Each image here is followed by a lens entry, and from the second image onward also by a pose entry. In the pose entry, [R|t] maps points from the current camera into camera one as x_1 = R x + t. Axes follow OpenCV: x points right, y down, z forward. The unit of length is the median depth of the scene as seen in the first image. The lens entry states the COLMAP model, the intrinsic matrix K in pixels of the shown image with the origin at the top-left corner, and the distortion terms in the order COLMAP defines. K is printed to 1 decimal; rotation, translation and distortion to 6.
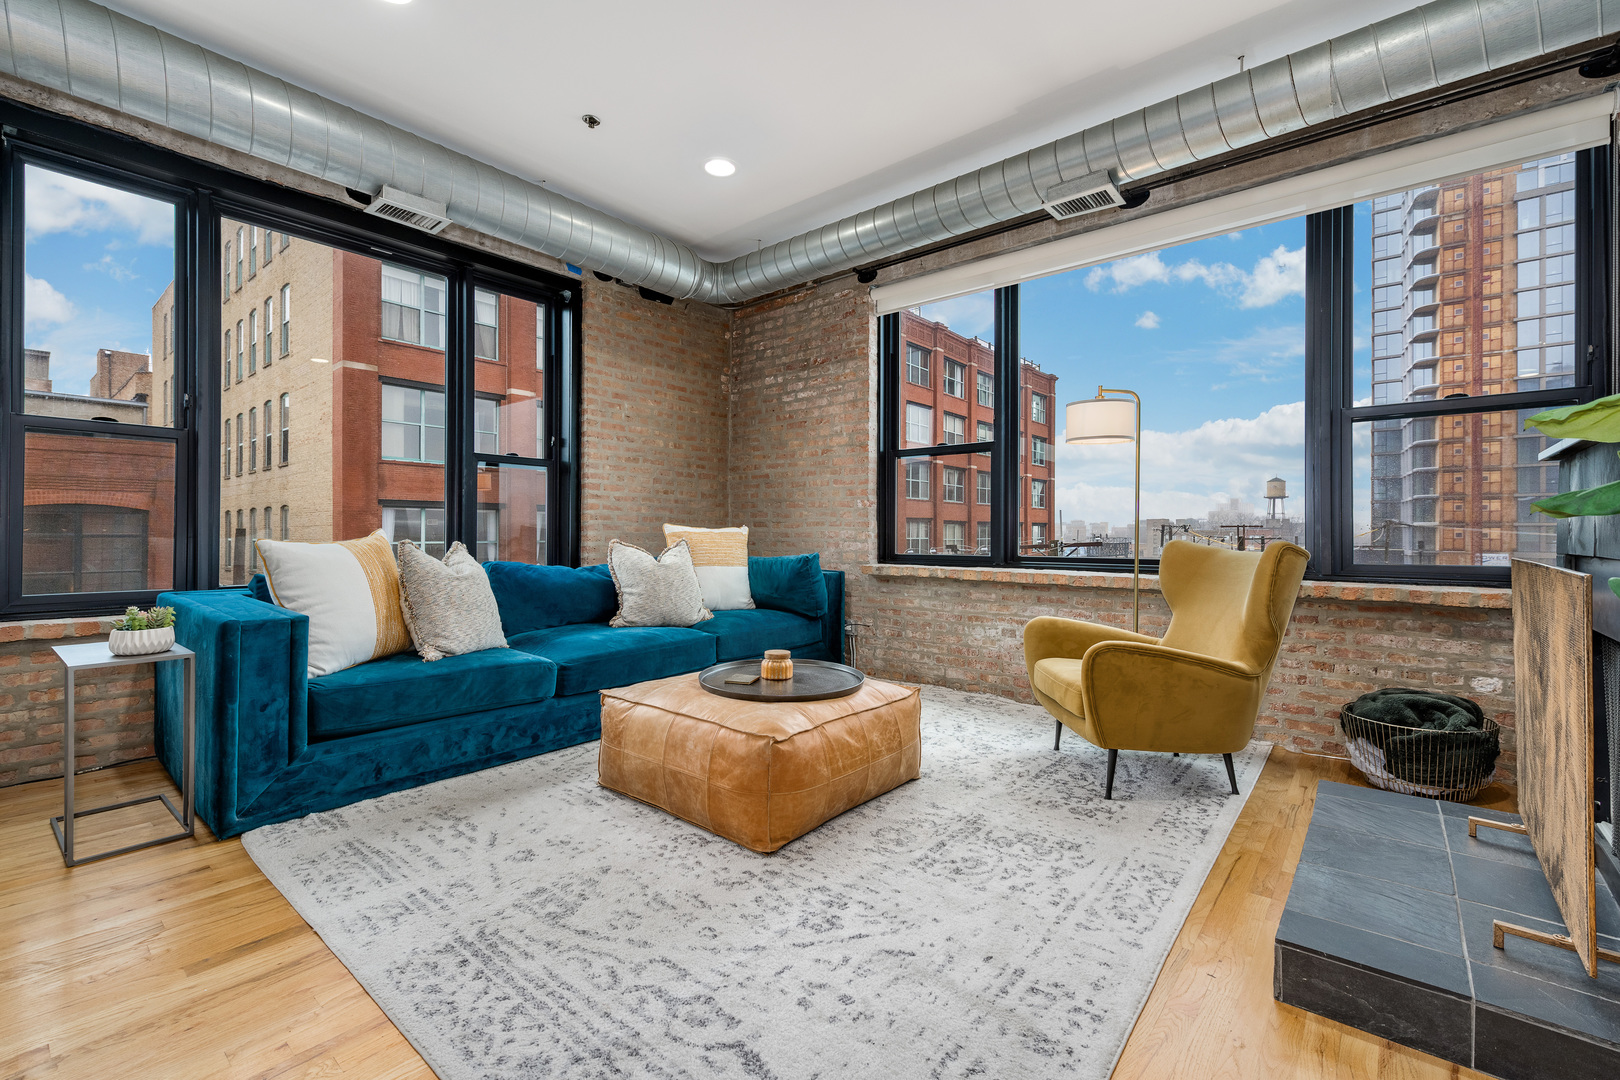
lens RADIAL K [[695.7, 0, 811.9], [0, 695.7, 527.8], [0, 0, 1]] dist [0.006999, -0.000698]
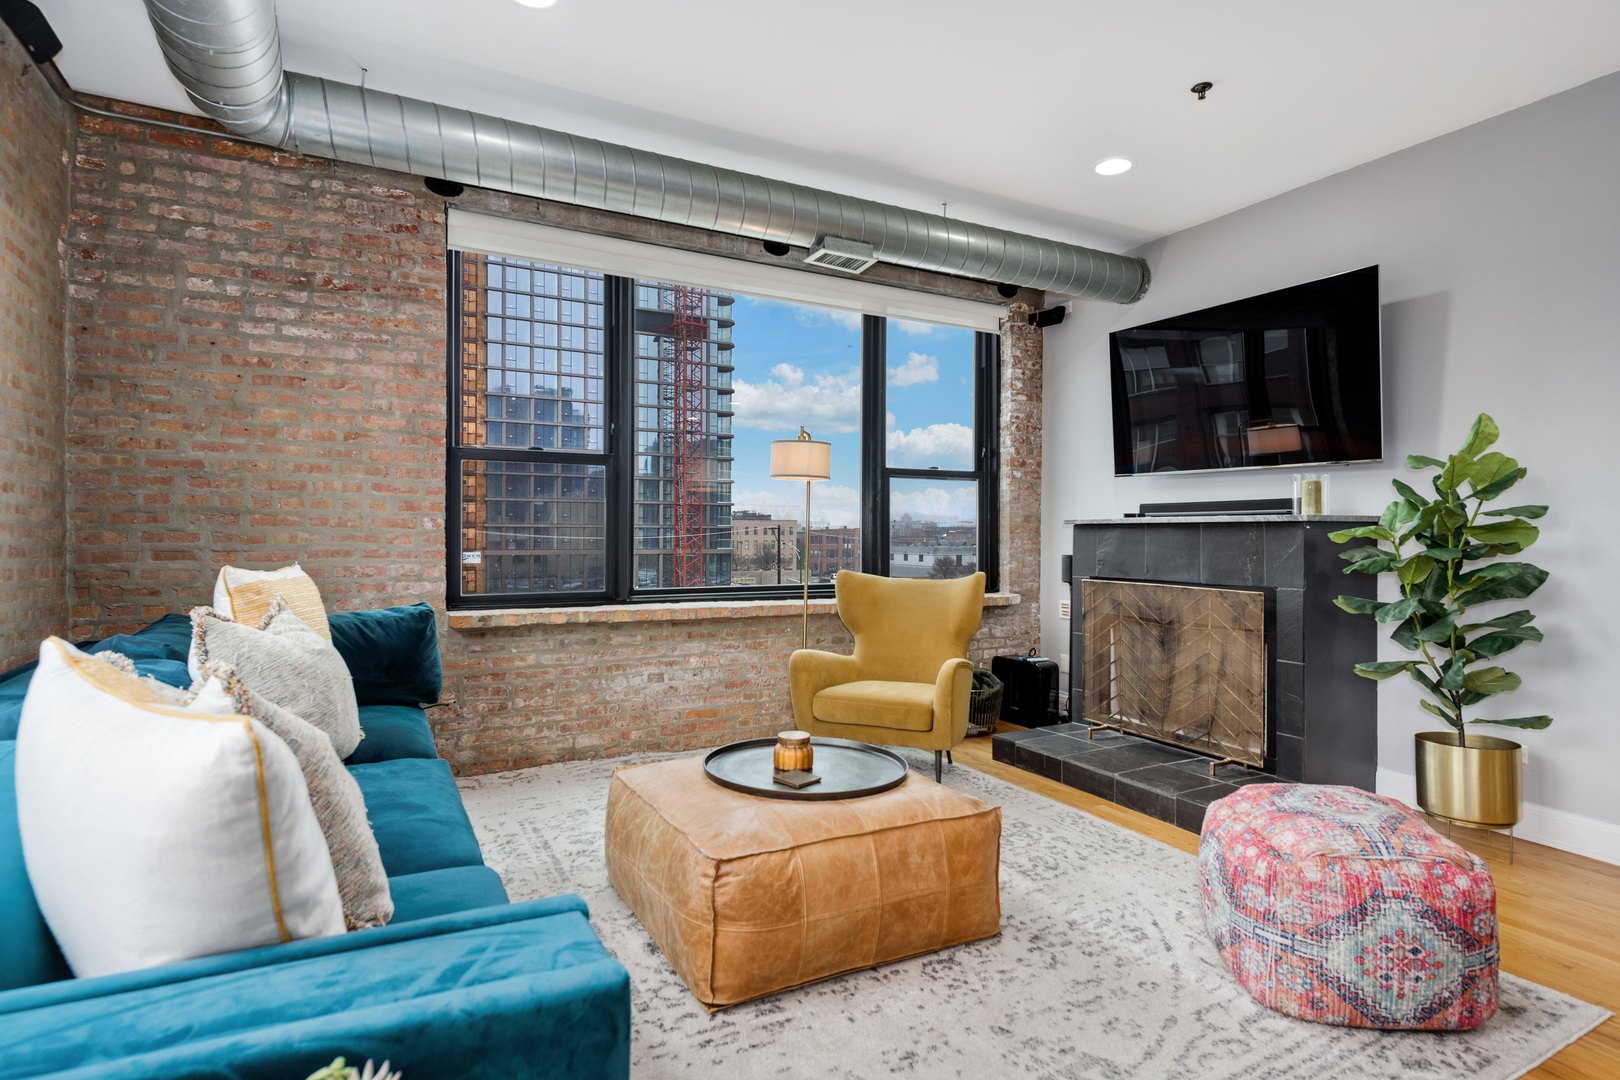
lens RADIAL K [[835.3, 0, 813.5], [0, 835.3, 535.3], [0, 0, 1]] dist [0.008727, -0.000342]
pose [[0.376416, -0.000592, 0.926451, -0.571195], [-0.011329, 0.999922, 0.005242, -0.034126], [-0.926381, -0.012469, 0.376380, 0.383993]]
